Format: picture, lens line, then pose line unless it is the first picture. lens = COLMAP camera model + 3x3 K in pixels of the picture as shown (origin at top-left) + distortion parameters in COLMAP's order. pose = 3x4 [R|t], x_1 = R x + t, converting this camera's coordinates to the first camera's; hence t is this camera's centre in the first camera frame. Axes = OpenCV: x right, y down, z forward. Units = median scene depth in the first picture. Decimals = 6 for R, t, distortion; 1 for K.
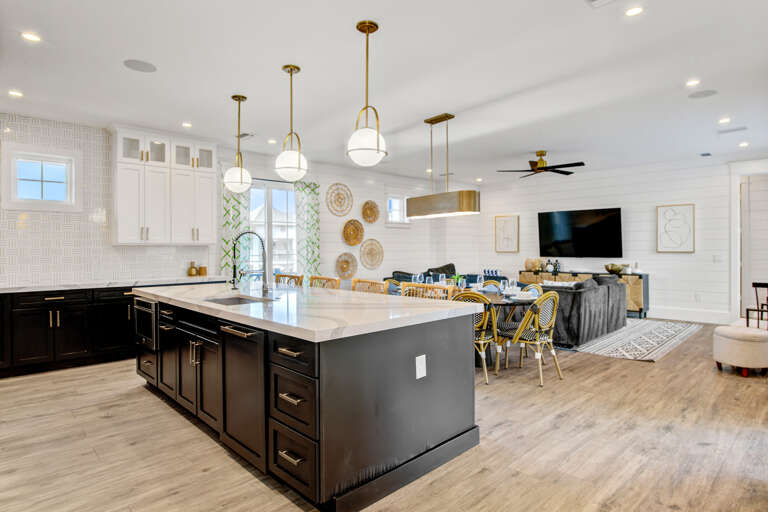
lens RADIAL K [[436.9, 0, 384.1], [0, 436.9, 247.3], [0, 0, 1]] dist [-0.018352, -0.000730]
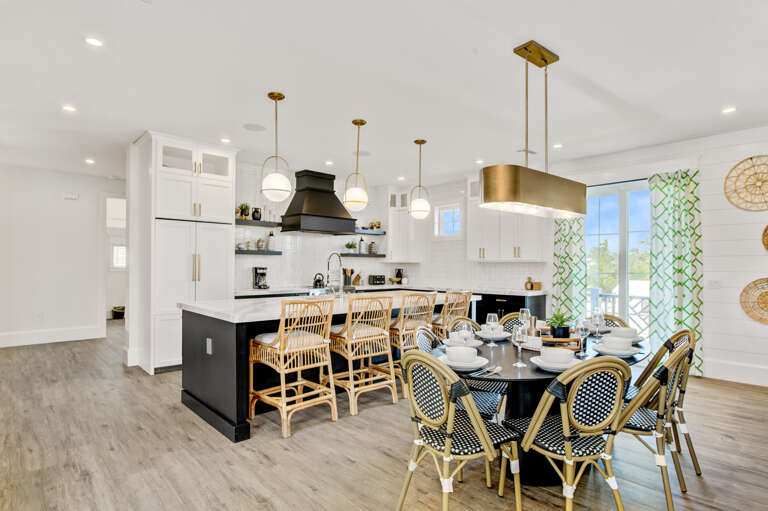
lens RADIAL K [[398.8, 0, 384.5], [0, 398.8, 266.9], [0, 0, 1]] dist [-0.014764, -0.000539]
pose [[-0.011219, 0.005383, -0.999923, 0.445957], [-0.000207, 0.999985, 0.005386, 0.001587], [0.999937, 0.000267, -0.011218, 0.513177]]
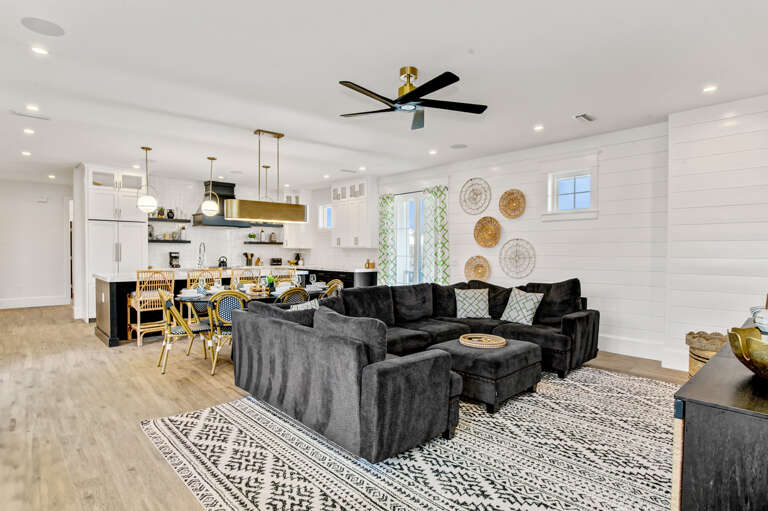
lens RADIAL K [[400.9, 0, 380.2], [0, 400.9, 258.5], [0, 0, 1]] dist [-0.014301, -0.000809]
pose [[-0.023436, 0.022416, -0.999474, 0.746101], [0.000533, 0.999749, 0.022410, -0.000088], [0.999725, -0.000008, -0.023443, 0.850431]]
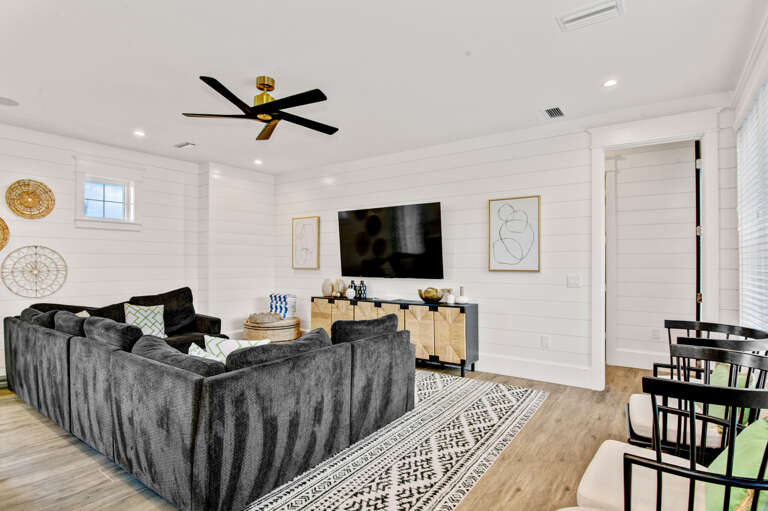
lens RADIAL K [[400.9, 0, 380.2], [0, 400.9, 258.5], [0, 0, 1]] dist [-0.014301, -0.000809]
pose [[0.984082, 0.008687, 0.177501, 0.361561], [-0.006833, 0.999916, -0.011051, 0.000510], [-0.177582, 0.009662, 0.984059, 0.438502]]
